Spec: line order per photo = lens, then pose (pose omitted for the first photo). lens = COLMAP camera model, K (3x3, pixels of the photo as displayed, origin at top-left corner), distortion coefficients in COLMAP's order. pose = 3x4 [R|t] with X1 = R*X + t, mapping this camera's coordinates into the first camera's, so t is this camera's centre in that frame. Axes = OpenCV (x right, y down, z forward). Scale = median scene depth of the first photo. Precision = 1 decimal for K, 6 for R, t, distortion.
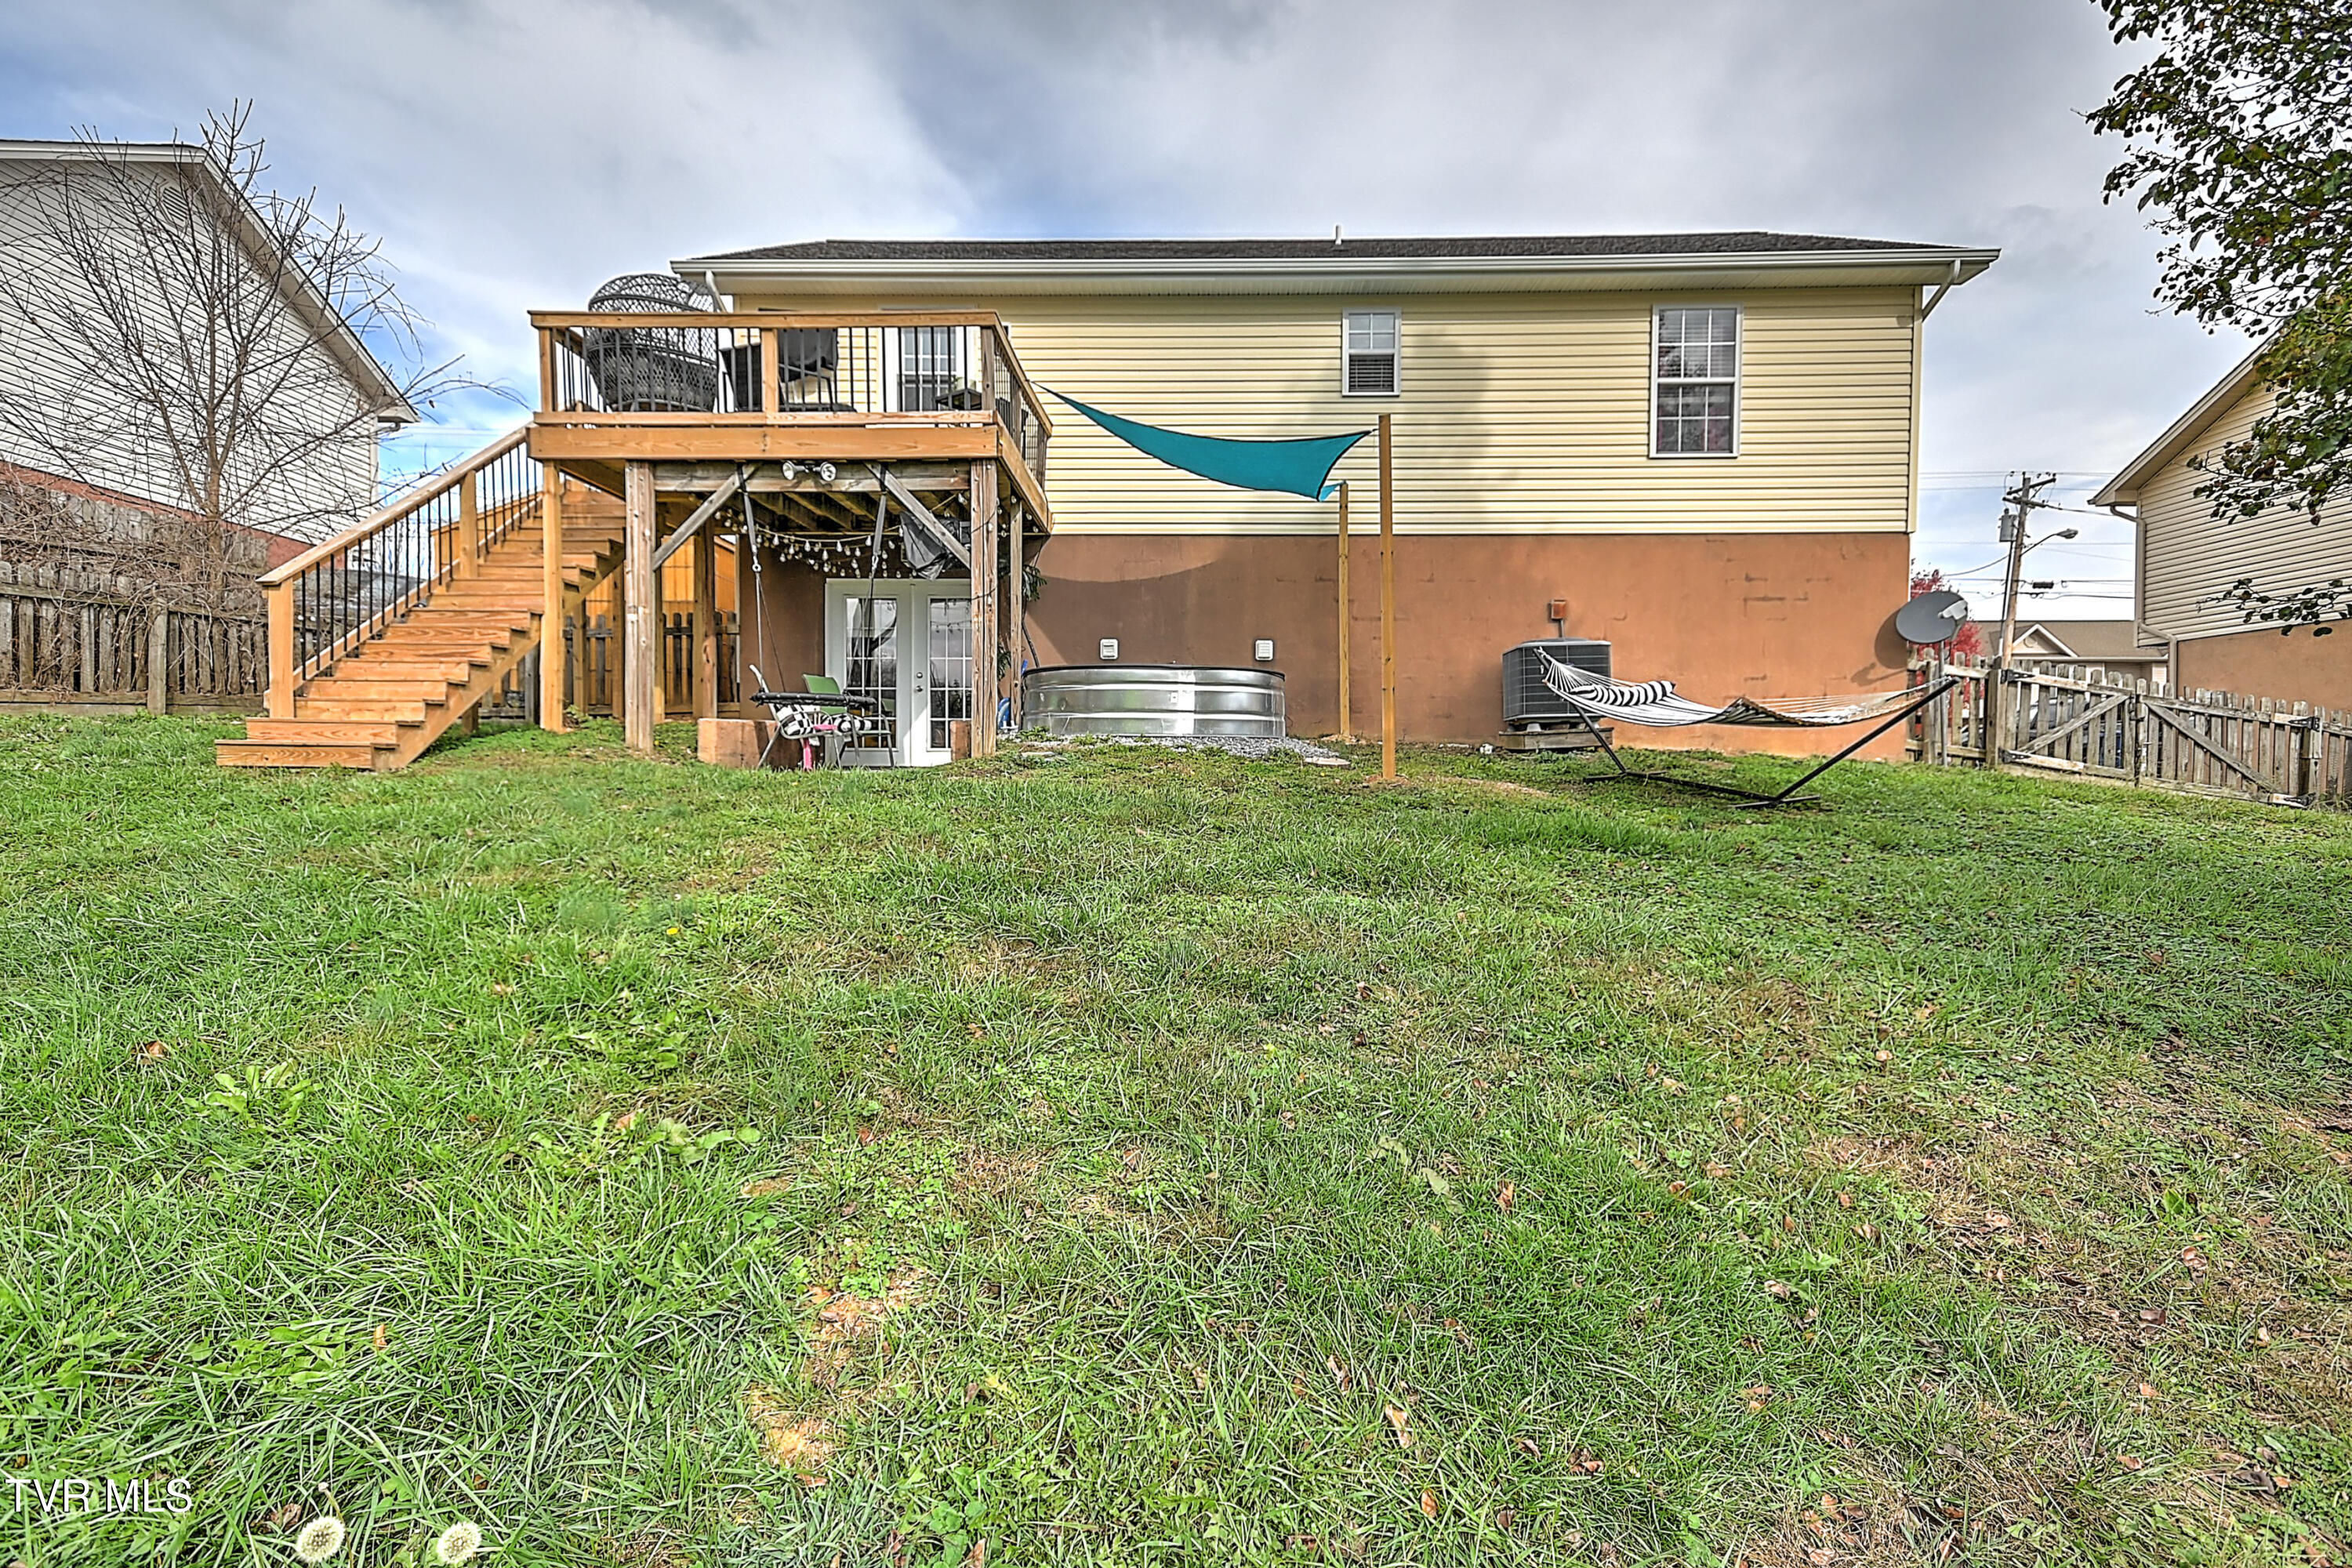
lens RADIAL K [[1160.6, 0, 1174.7], [0, 1160.6, 789.9], [0, 0, 1]] dist [0.023726, 0.001116]
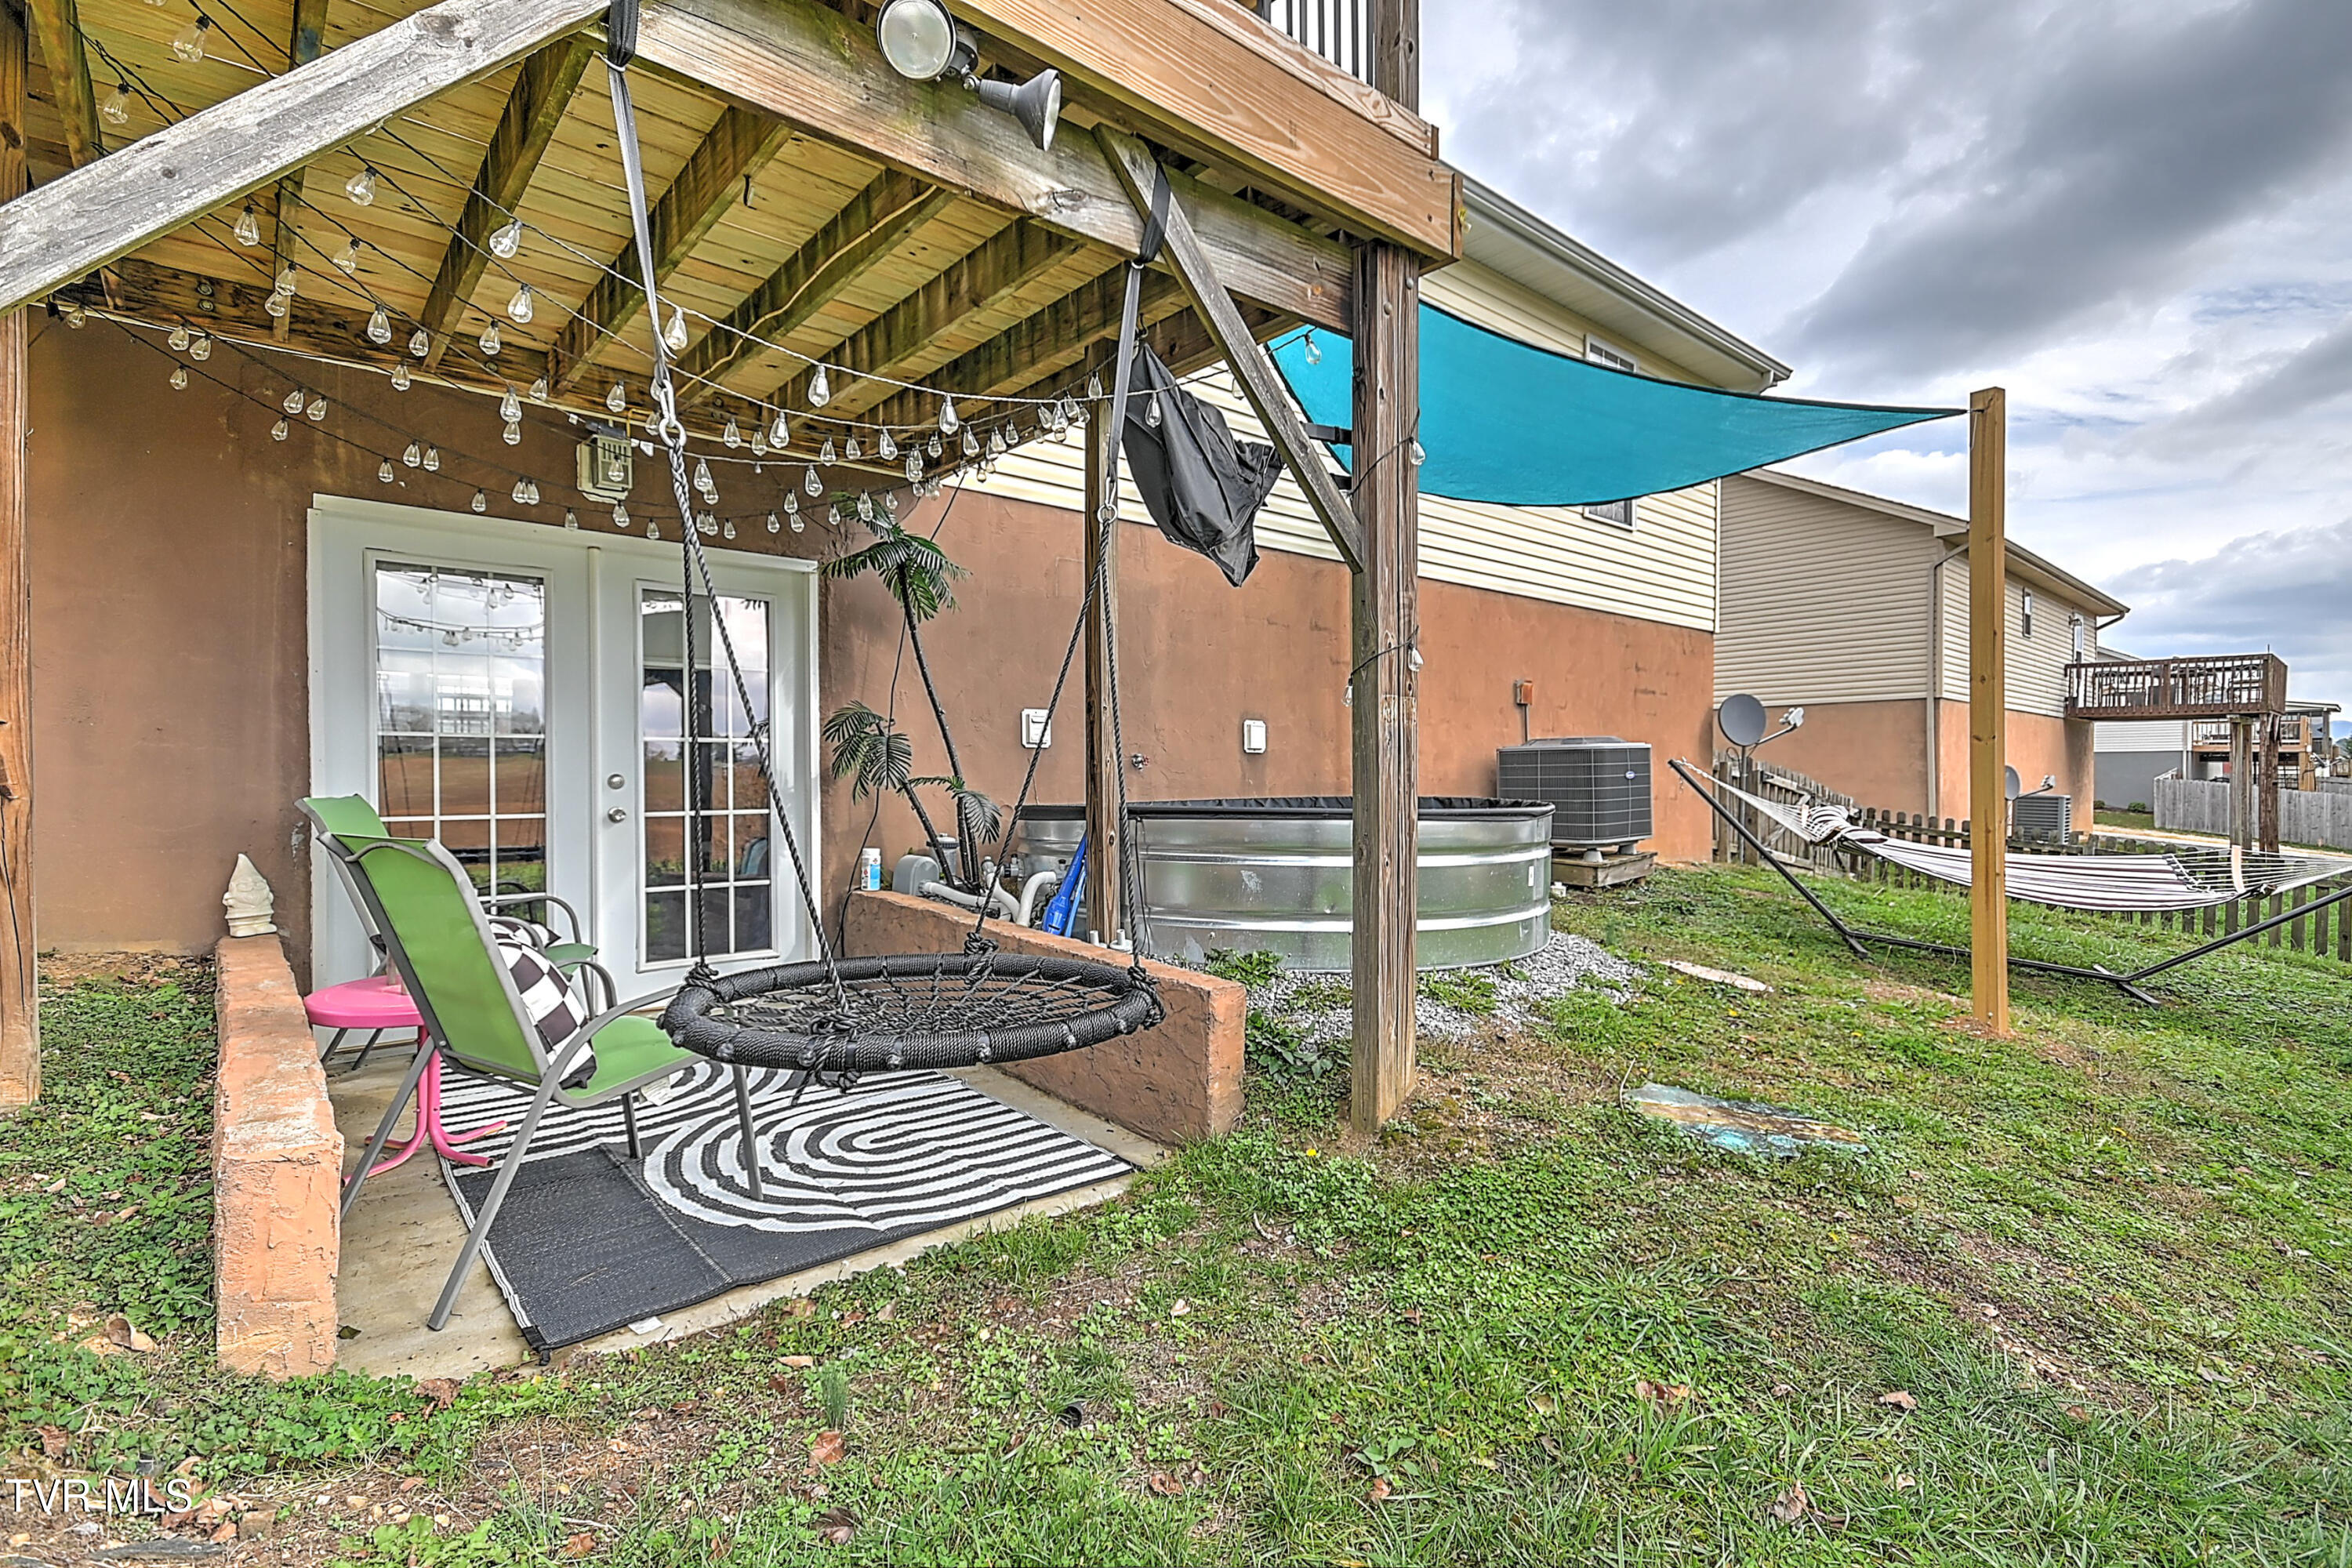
lens RADIAL K [[1080.8, 0, 1180.4], [0, 1080.8, 783.6], [0, 0, 1]] dist [0.021644, -0.001283]
pose [[0.738326, -0.011167, 0.674352, -0.423523], [0.016707, 0.999859, -0.001734, -0.121924], [-0.674237, 0.012547, 0.738408, 0.781020]]
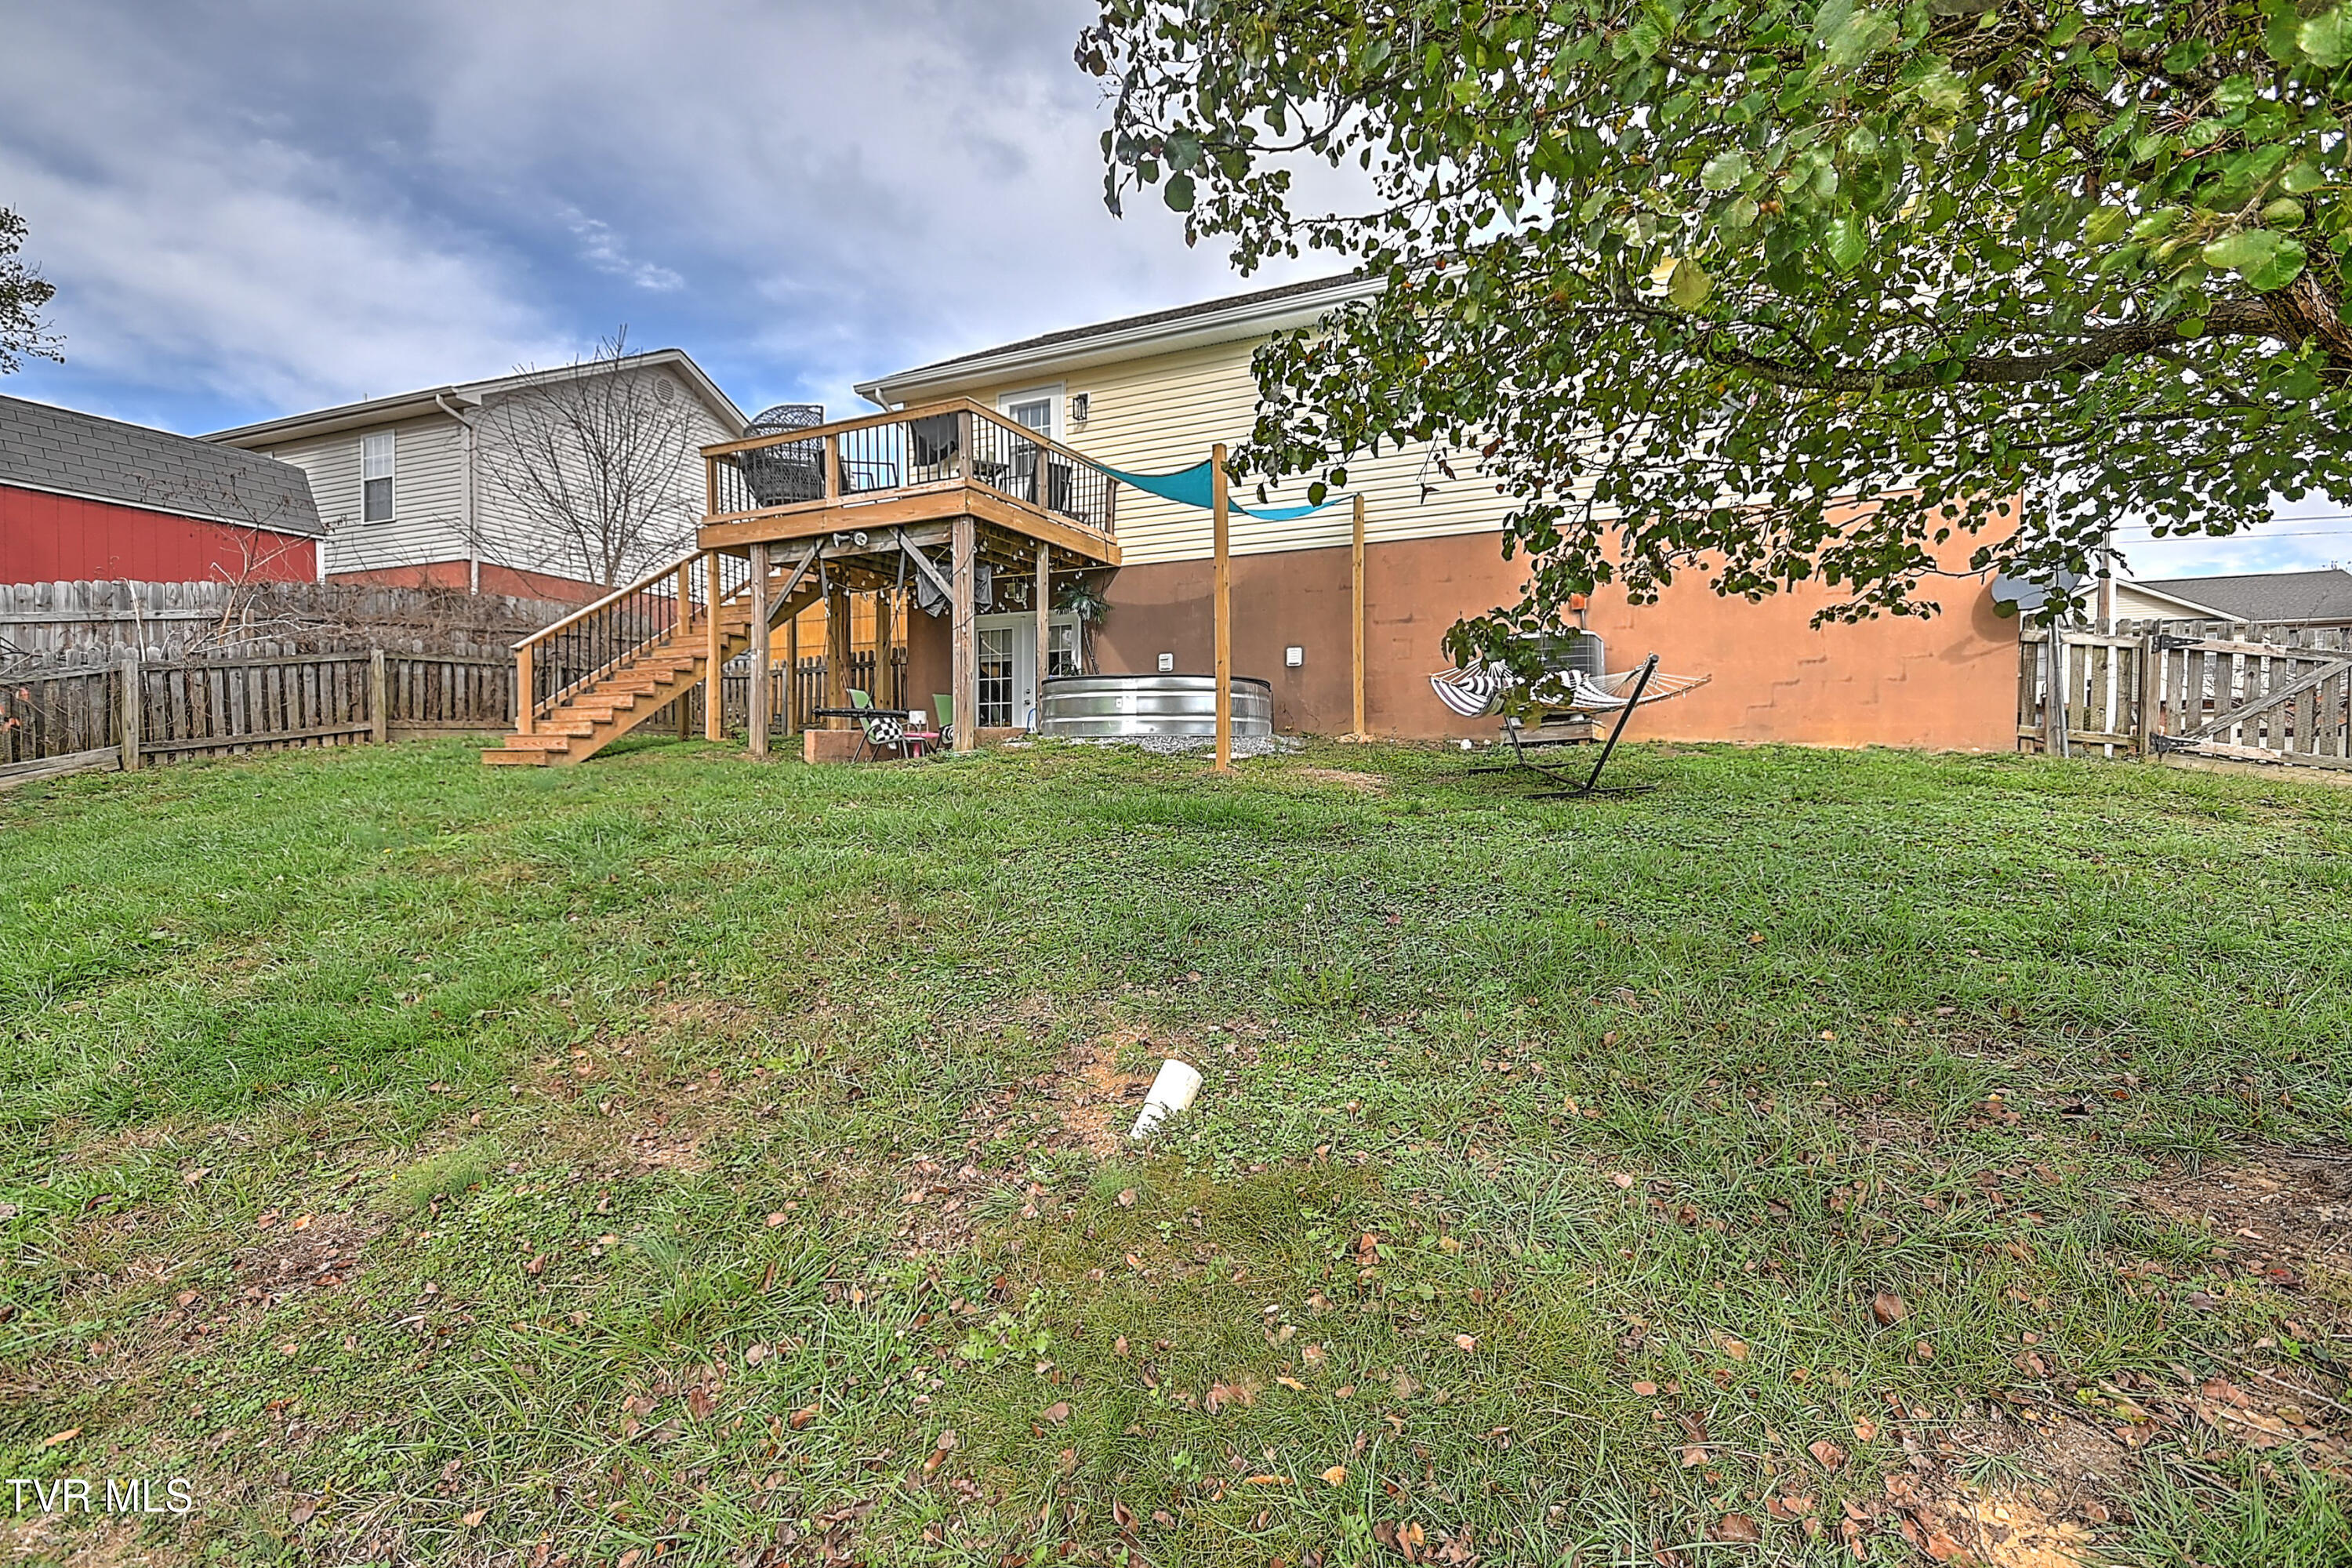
lens RADIAL K [[1128.0, 0, 1175.9], [0, 1128.0, 779.2], [0, 0, 1]] dist [0.027832, 0.001559]
pose [[0.905530, -0.002915, -0.424273, 0.539521], [-0.005589, 0.999808, -0.018797, 0.017554], [0.424246, 0.019392, 0.905339, 0.008380]]
